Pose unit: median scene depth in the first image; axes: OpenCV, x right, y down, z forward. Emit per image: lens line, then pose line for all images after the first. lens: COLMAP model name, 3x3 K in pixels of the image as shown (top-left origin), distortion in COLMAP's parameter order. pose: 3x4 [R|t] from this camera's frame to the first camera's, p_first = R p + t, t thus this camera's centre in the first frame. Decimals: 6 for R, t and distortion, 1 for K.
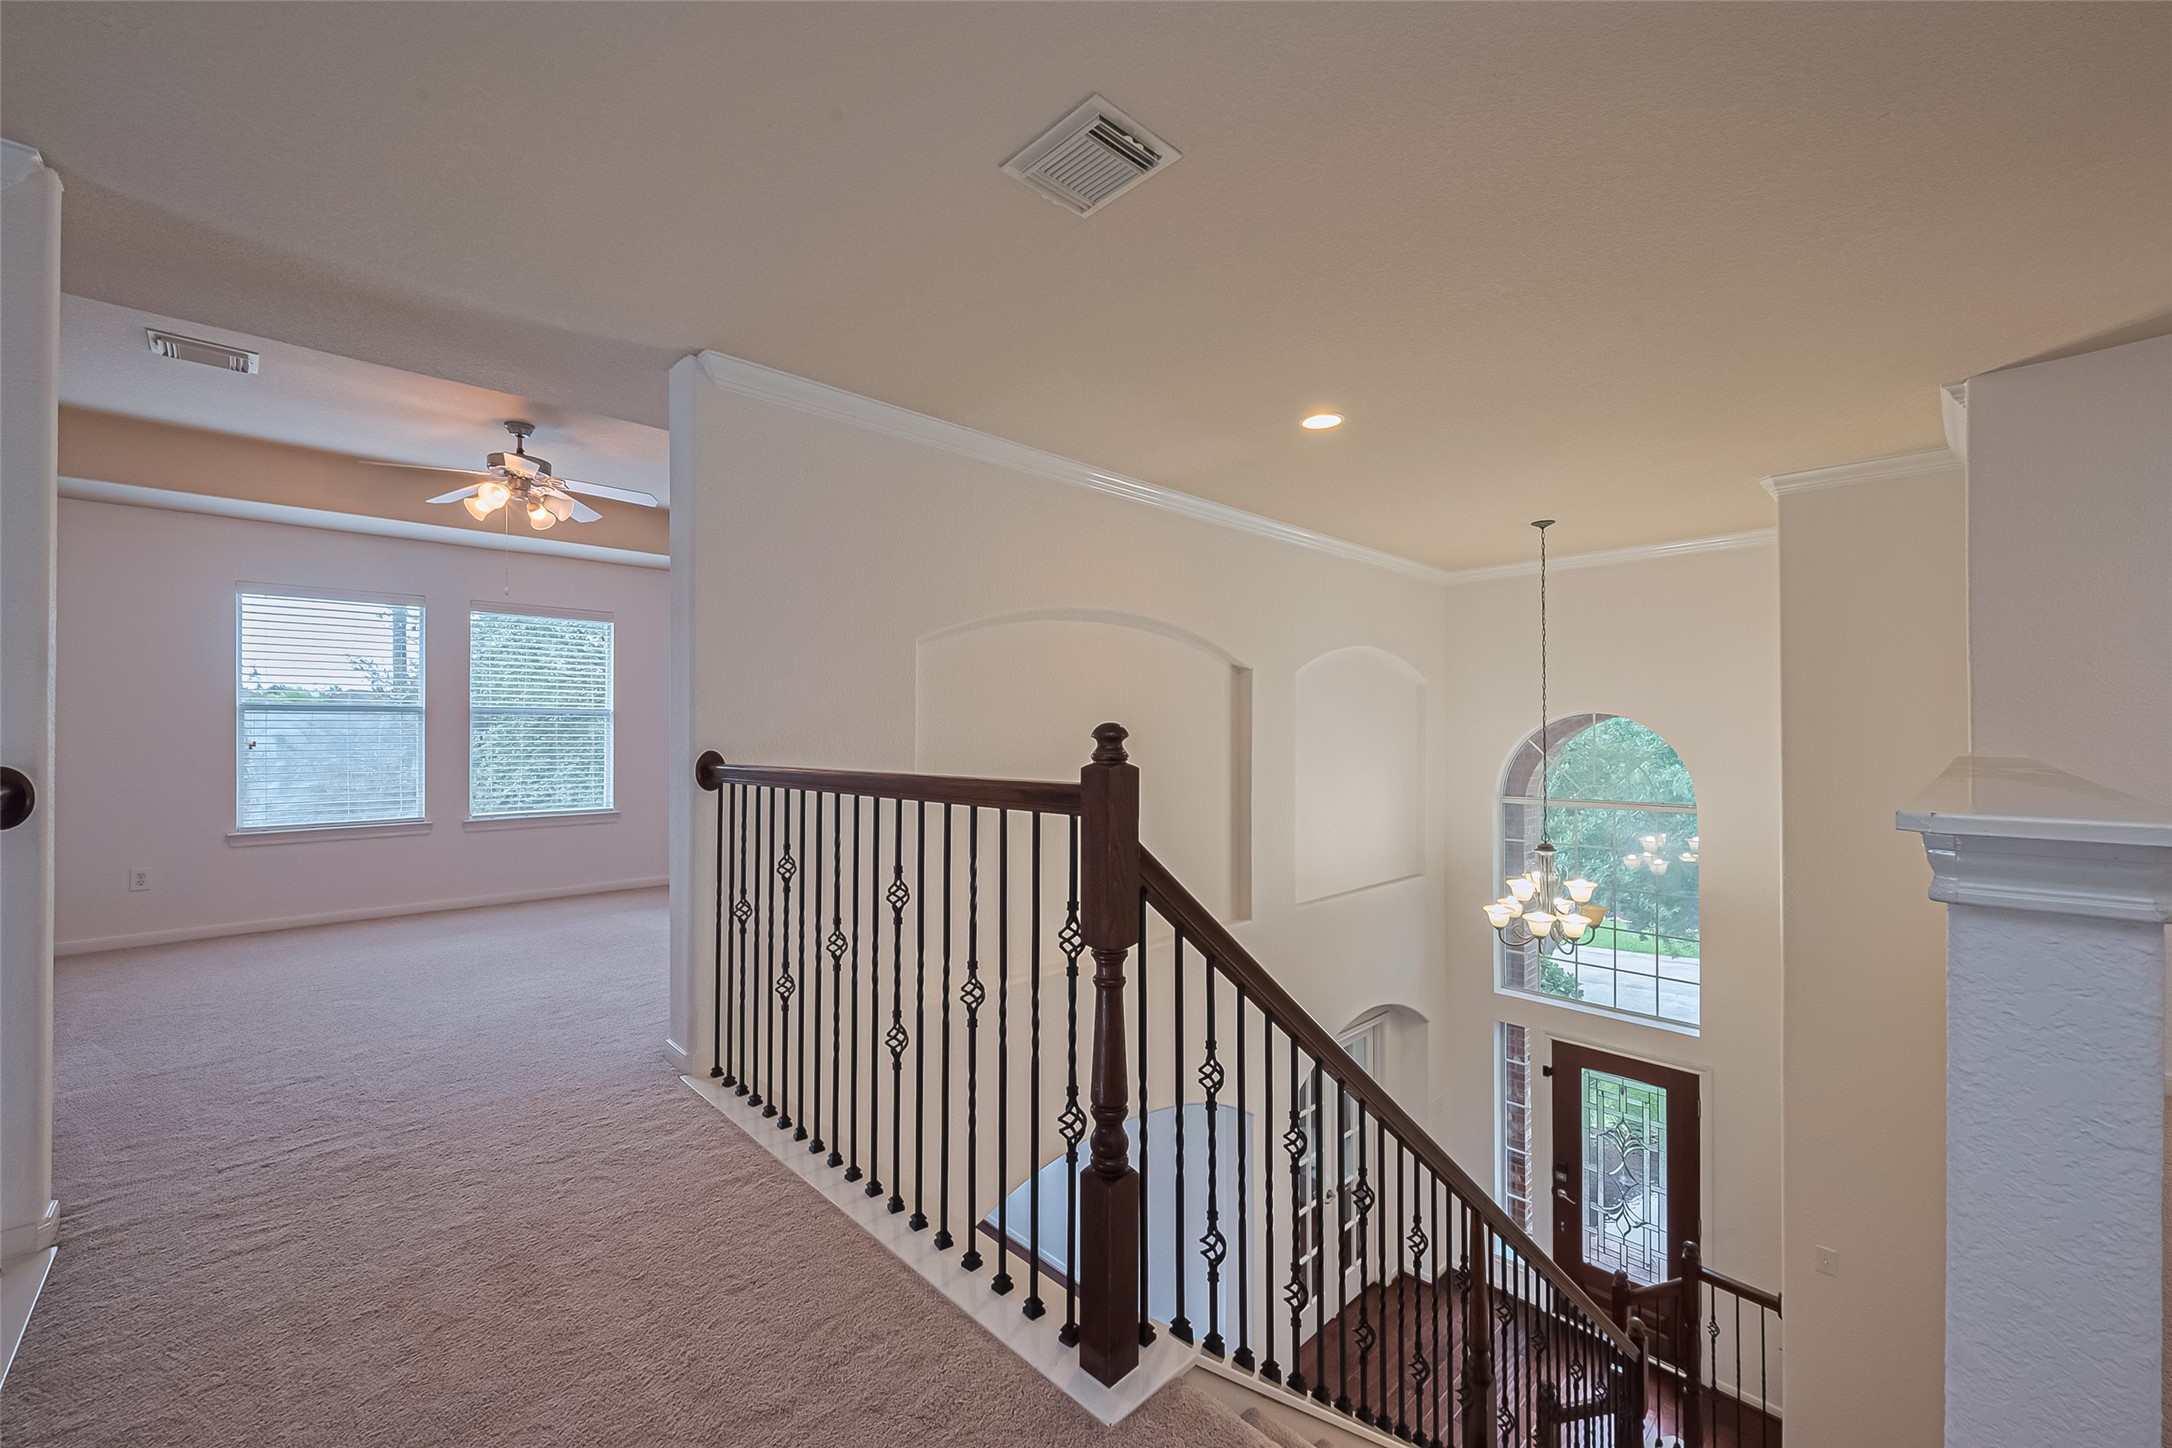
lens RADIAL K [[867.7, 0, 1091.3], [0, 867.7, 724.4], [0, 0, 1]] dist [-0.000816, -0.000267]
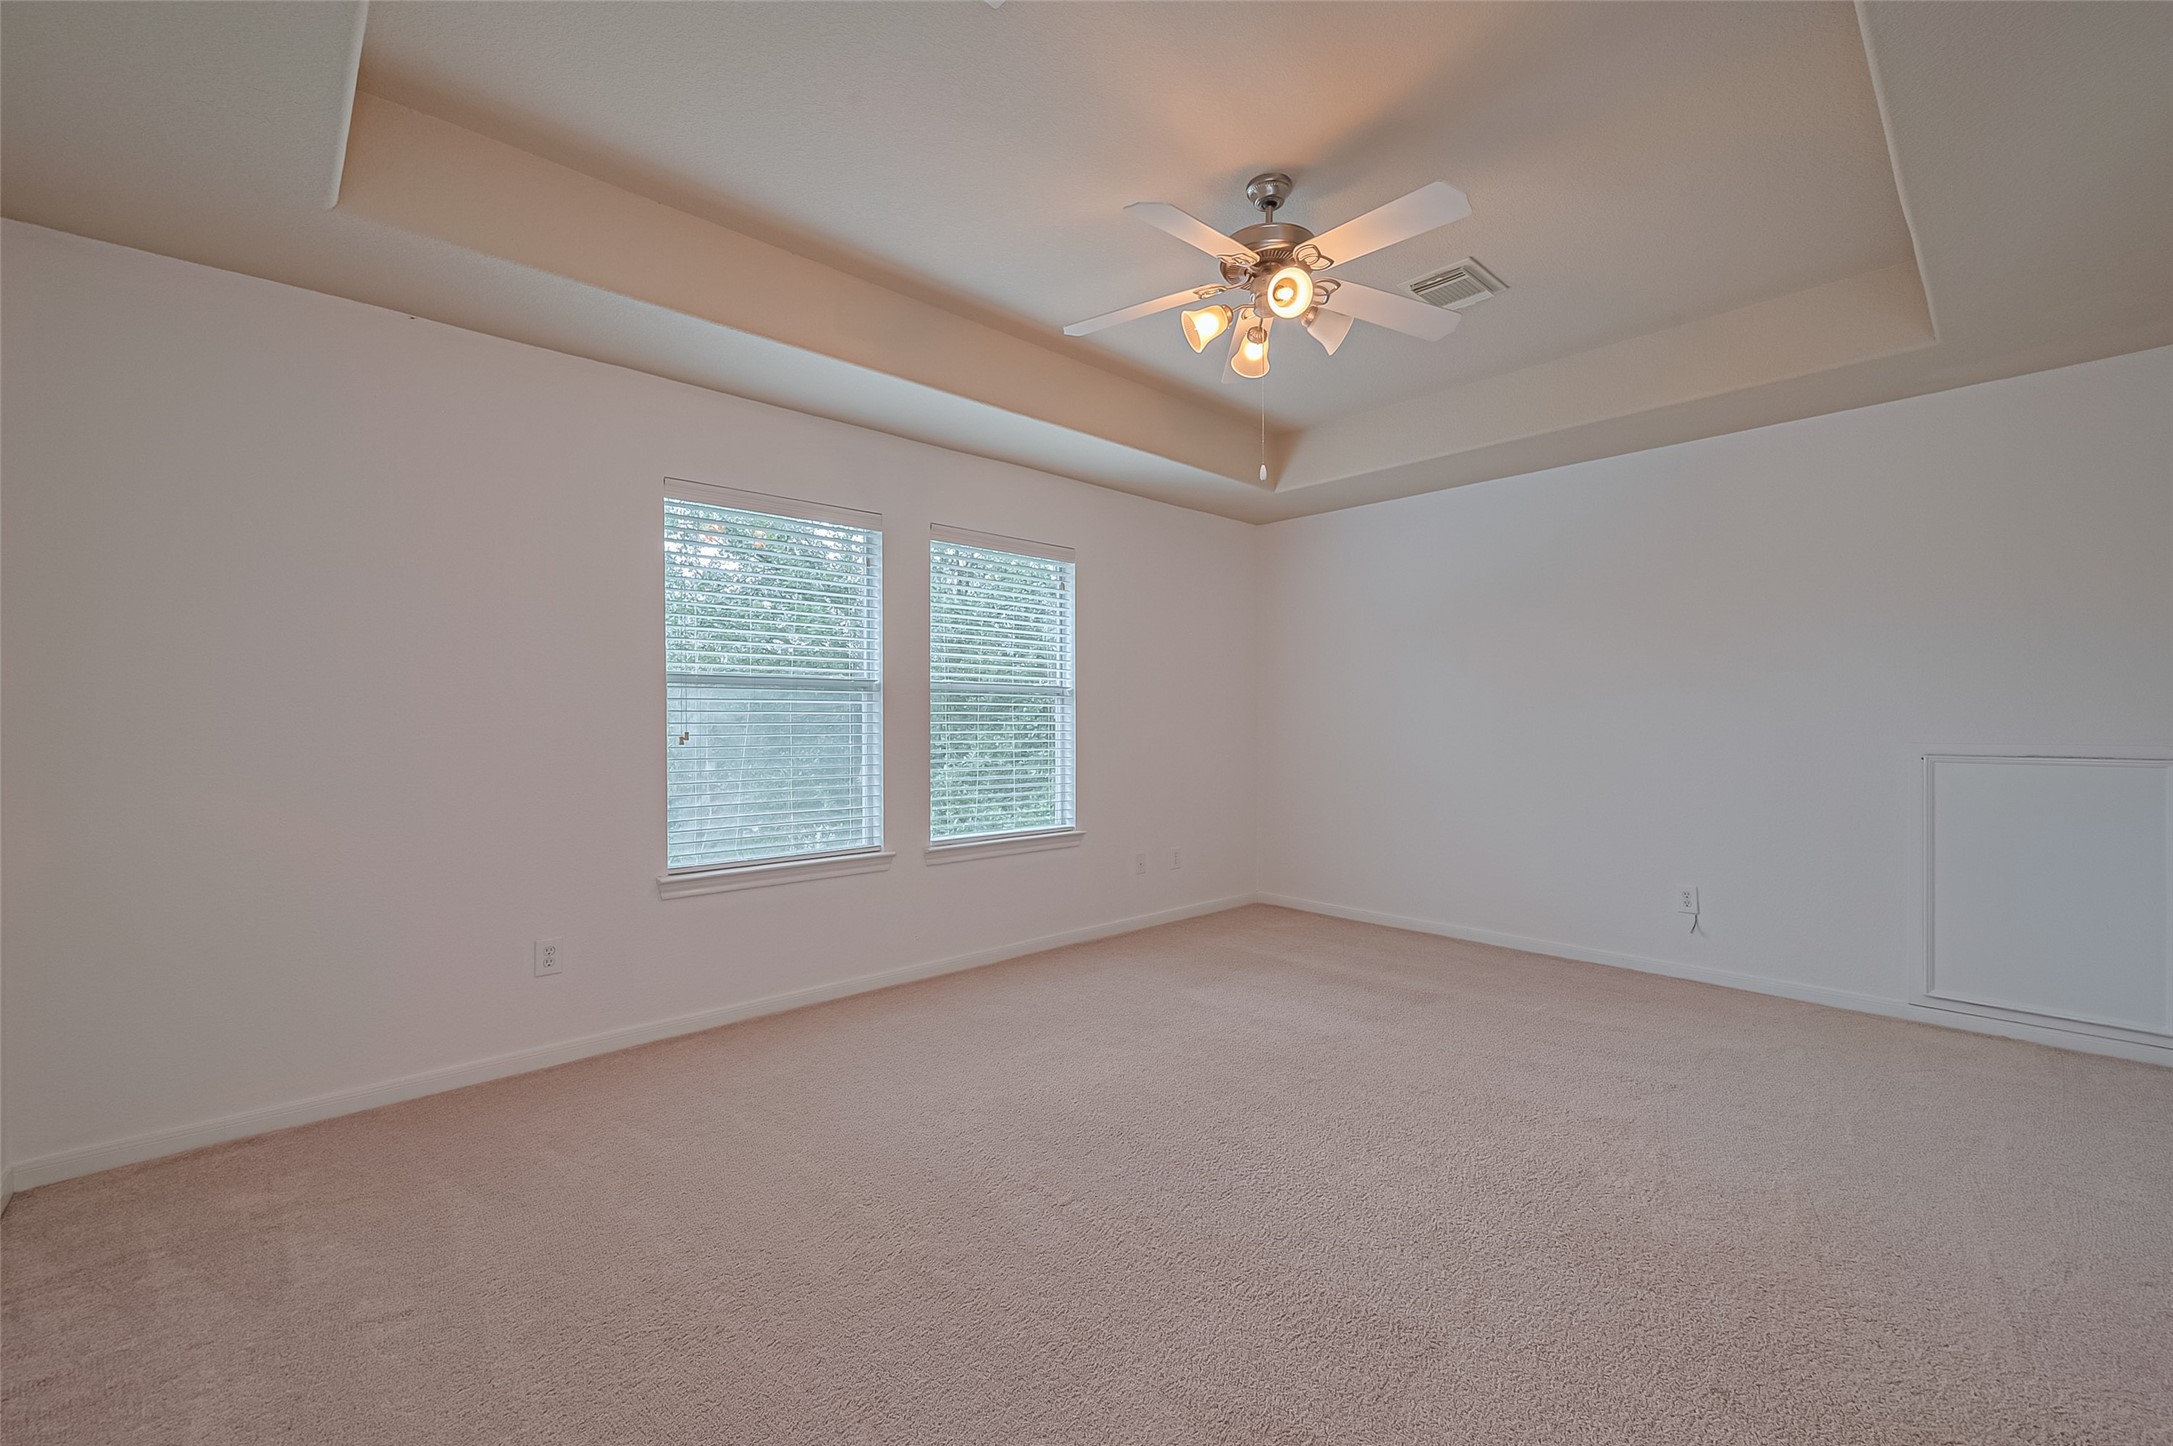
lens RADIAL K [[868.1, 0, 1091.8], [0, 868.1, 723.4], [0, 0, 1]] dist [-0.000816, -0.000267]
pose [[0.999778, 0.000739, -0.021048, -0.601125], [-0.000564, 0.999965, 0.008354, 0.006985], [0.021053, -0.008341, 0.999744, 0.338970]]
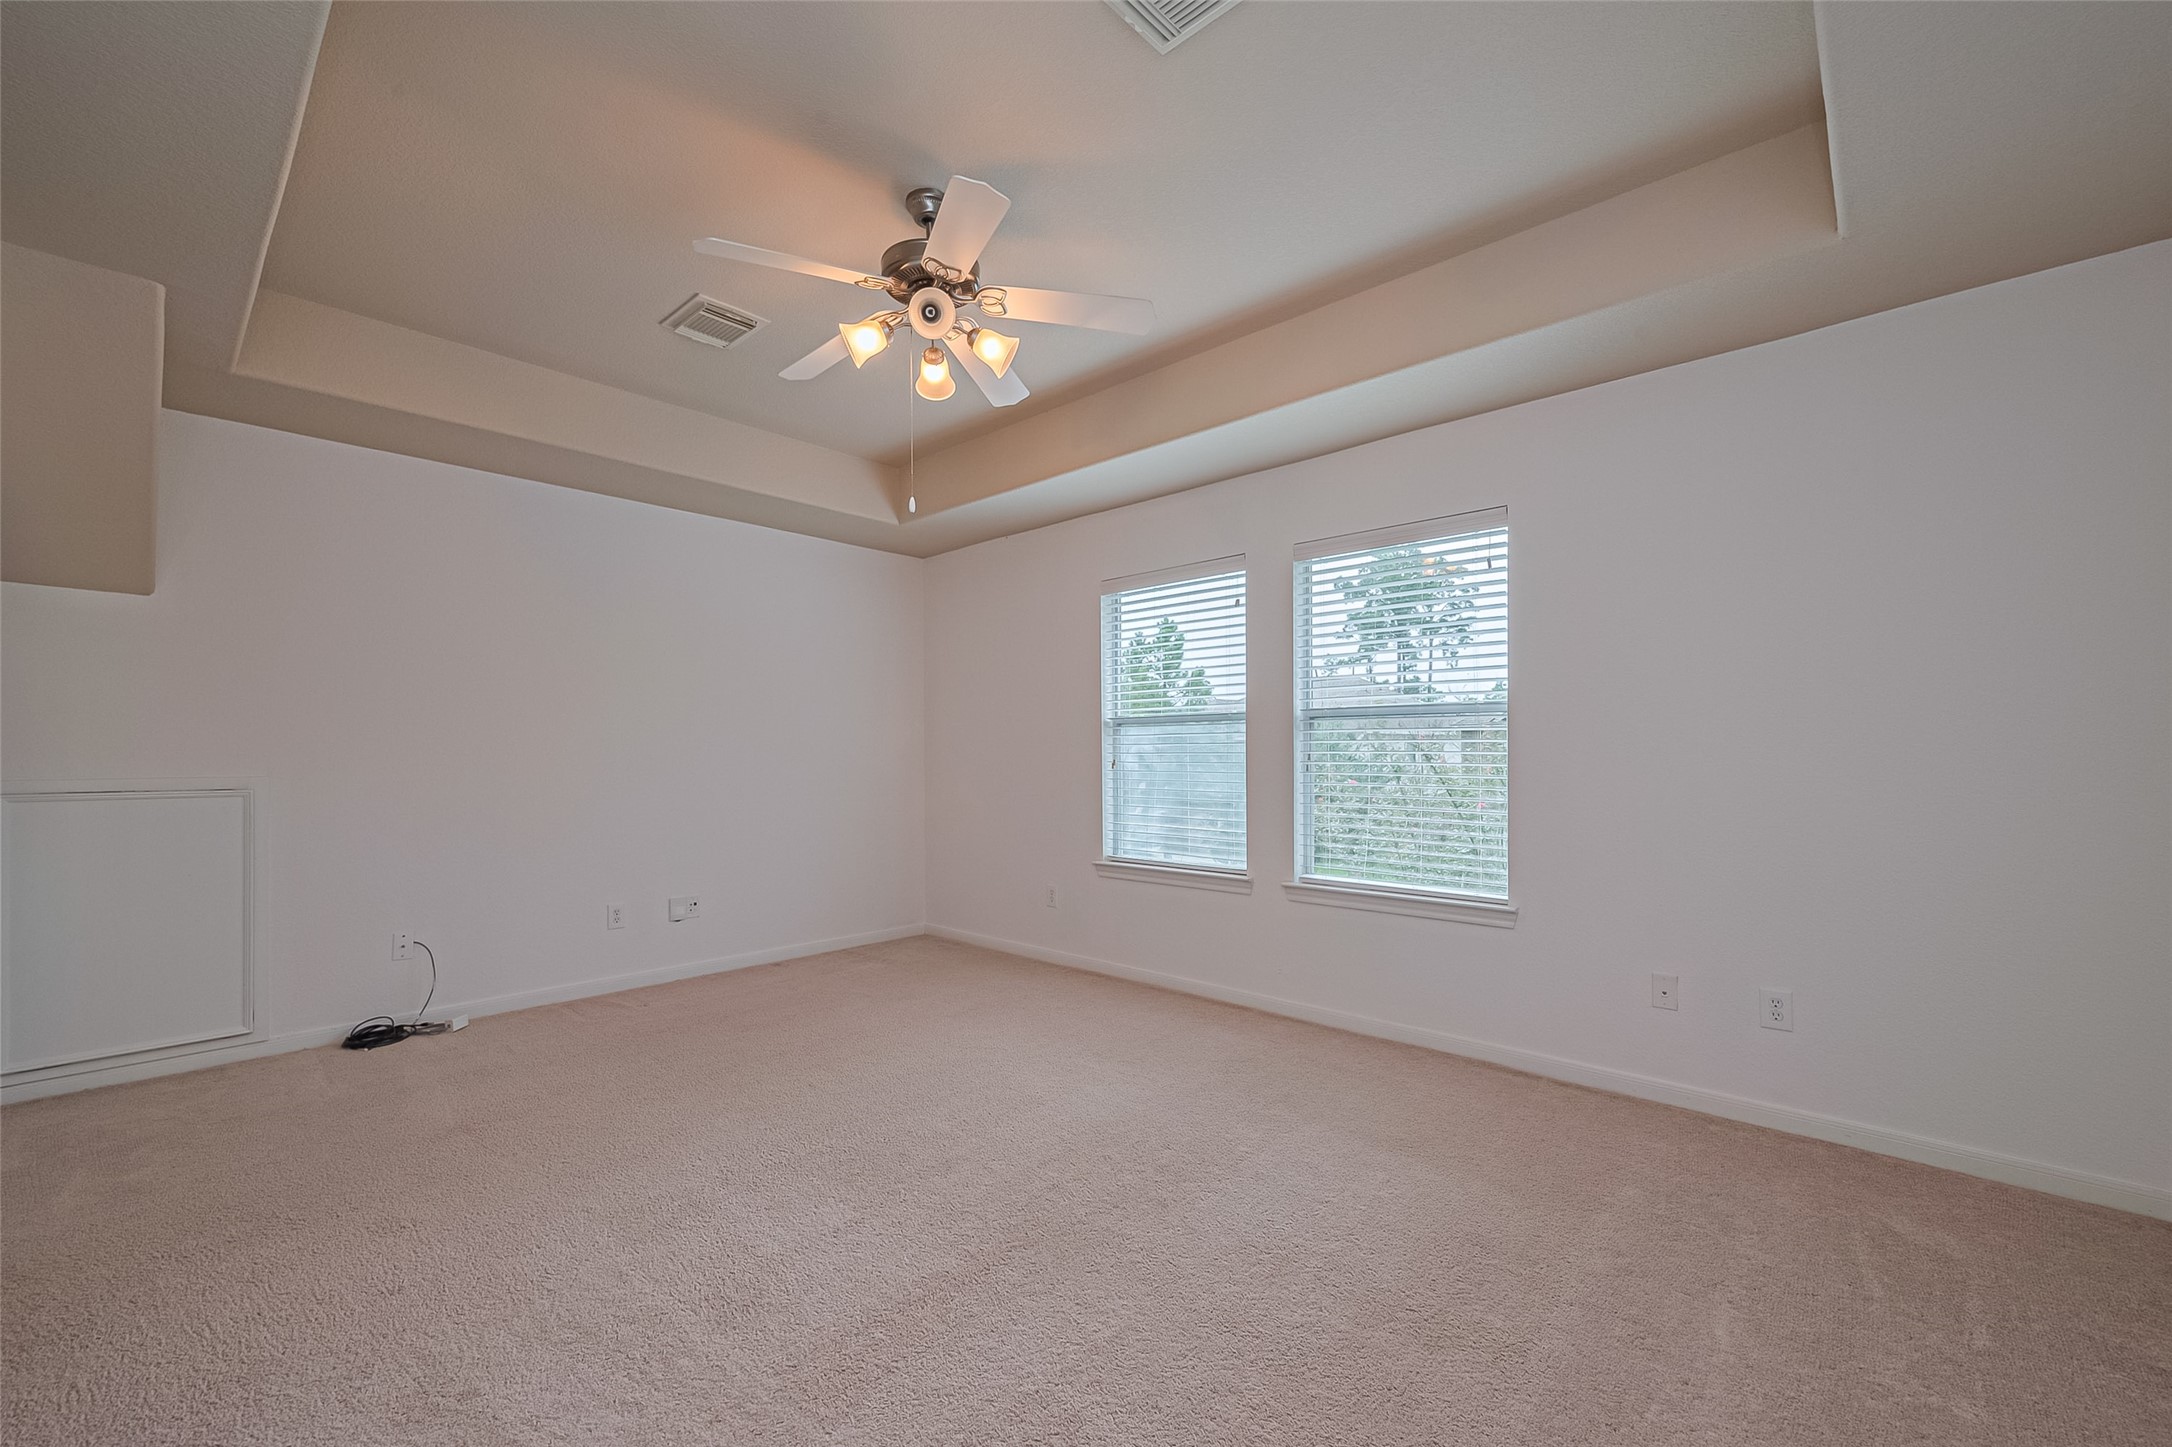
lens RADIAL K [[891.5, 0, 1100.9], [0, 891.5, 759.1], [0, 0, 1]] dist [0.003716, -0.000114]
pose [[0.058120, 0.008837, -0.998271, -0.056645], [0.008935, 0.999916, 0.009372, 0.009497], [0.998270, -0.009465, 0.058036, 0.855852]]
